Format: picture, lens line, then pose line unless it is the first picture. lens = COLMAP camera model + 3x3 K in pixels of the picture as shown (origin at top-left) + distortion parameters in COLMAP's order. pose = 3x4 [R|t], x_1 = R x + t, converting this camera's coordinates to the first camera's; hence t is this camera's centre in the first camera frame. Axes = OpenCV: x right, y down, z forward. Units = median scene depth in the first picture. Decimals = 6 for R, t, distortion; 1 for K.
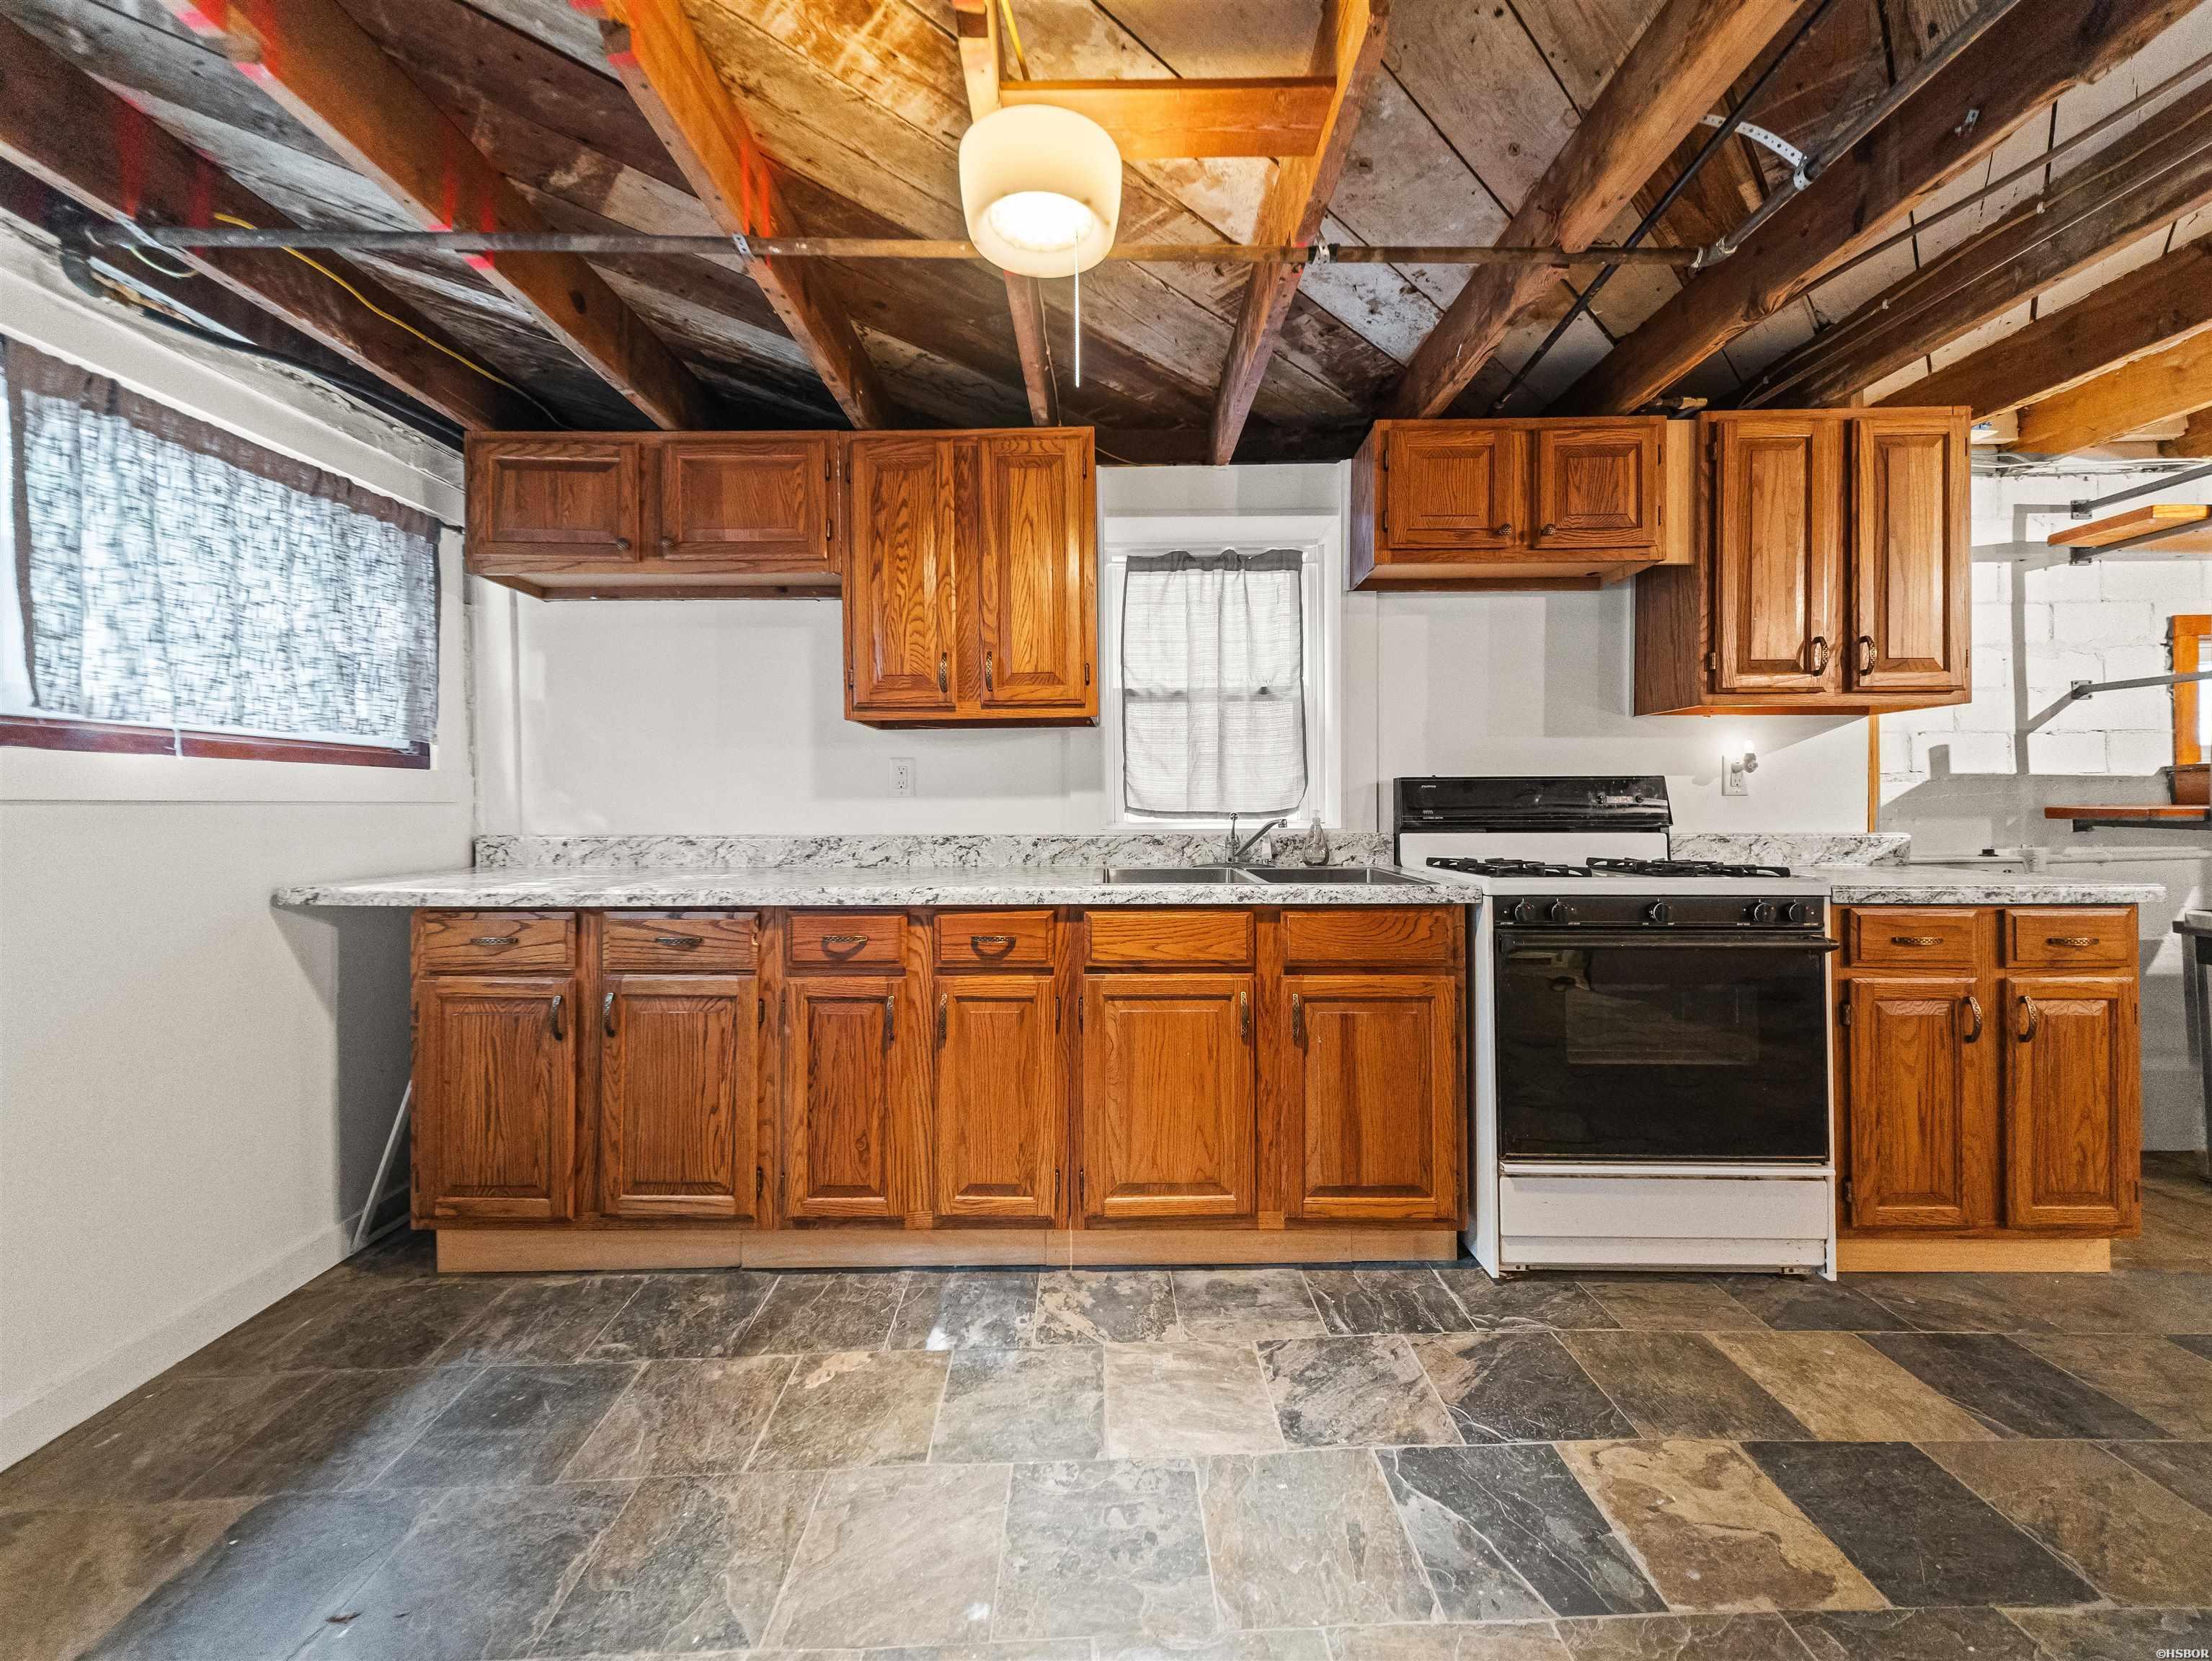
lens RADIAL K [[854.4, 0, 1104.2], [0, 854.4, 824.5], [0, 0, 1]] dist [0.028310, -0.009821]
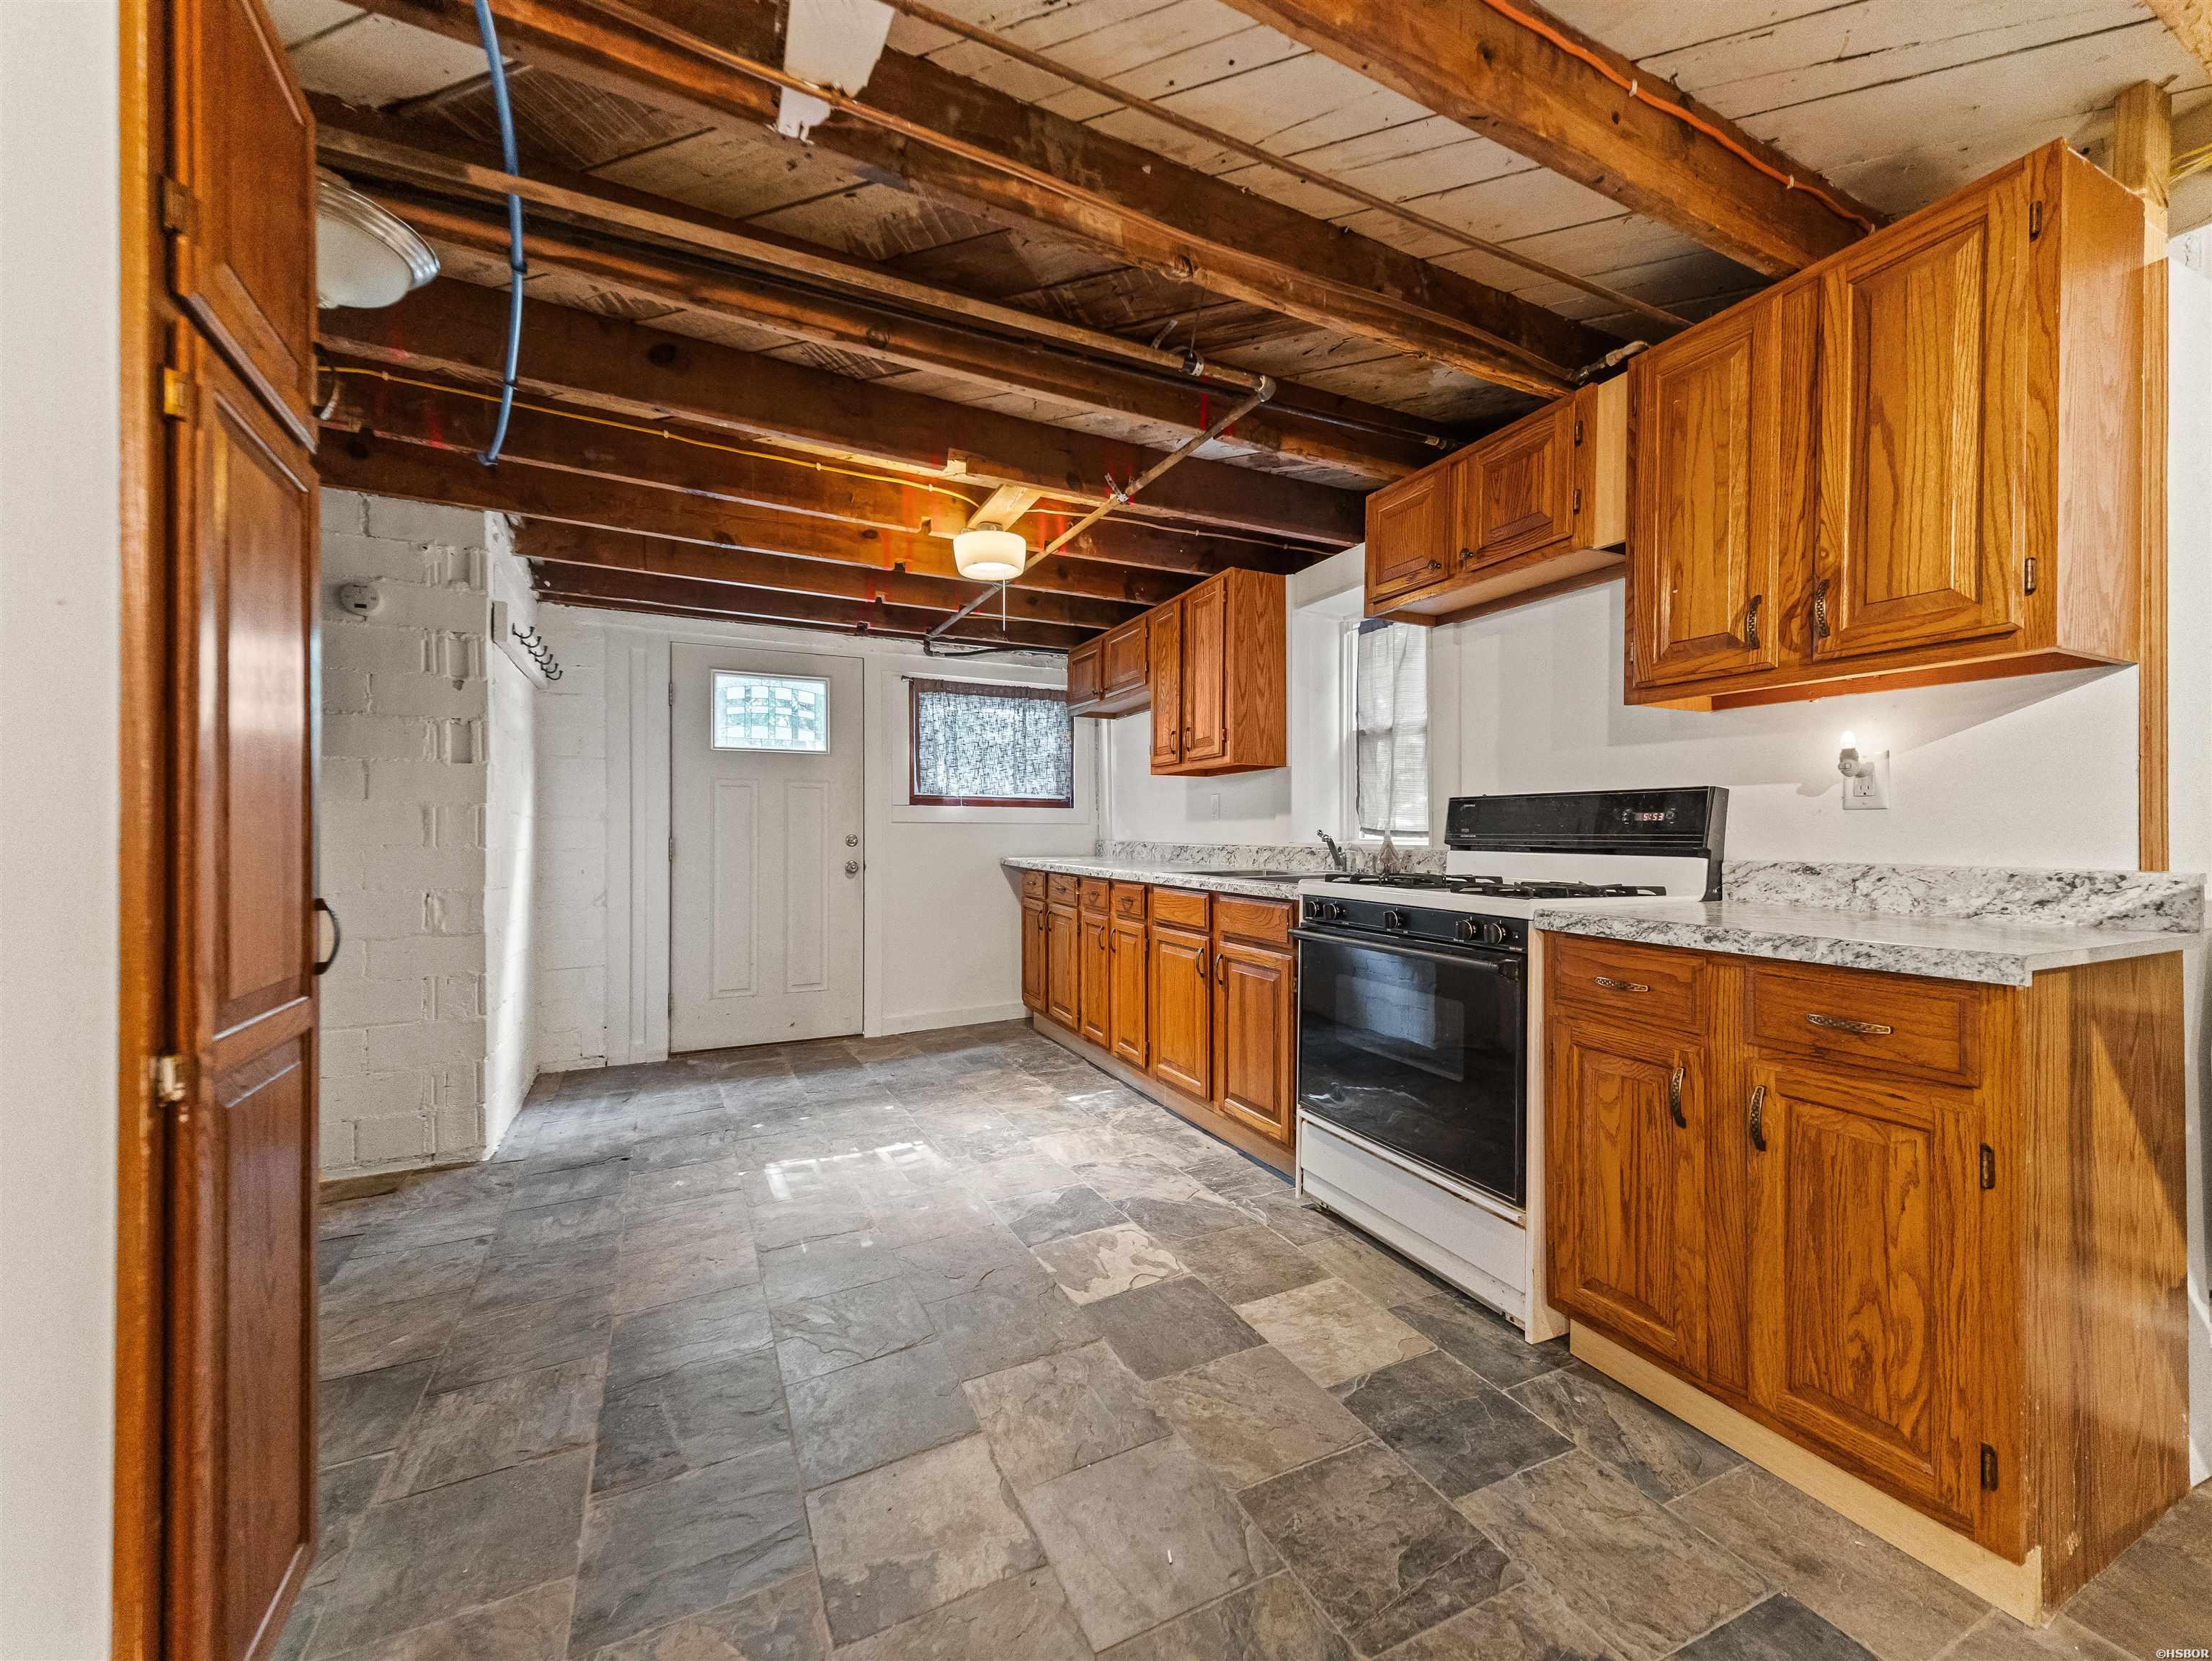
lens RADIAL K [[854.4, 0, 1104.2], [0, 854.4, 824.5], [0, 0, 1]] dist [0.028310, -0.009821]
pose [[0.437021, 0.001051, -0.899451, 1.450136], [-0.022587, 0.999697, -0.009807, -0.001002], [0.899168, 0.024601, 0.436912, 0.185963]]
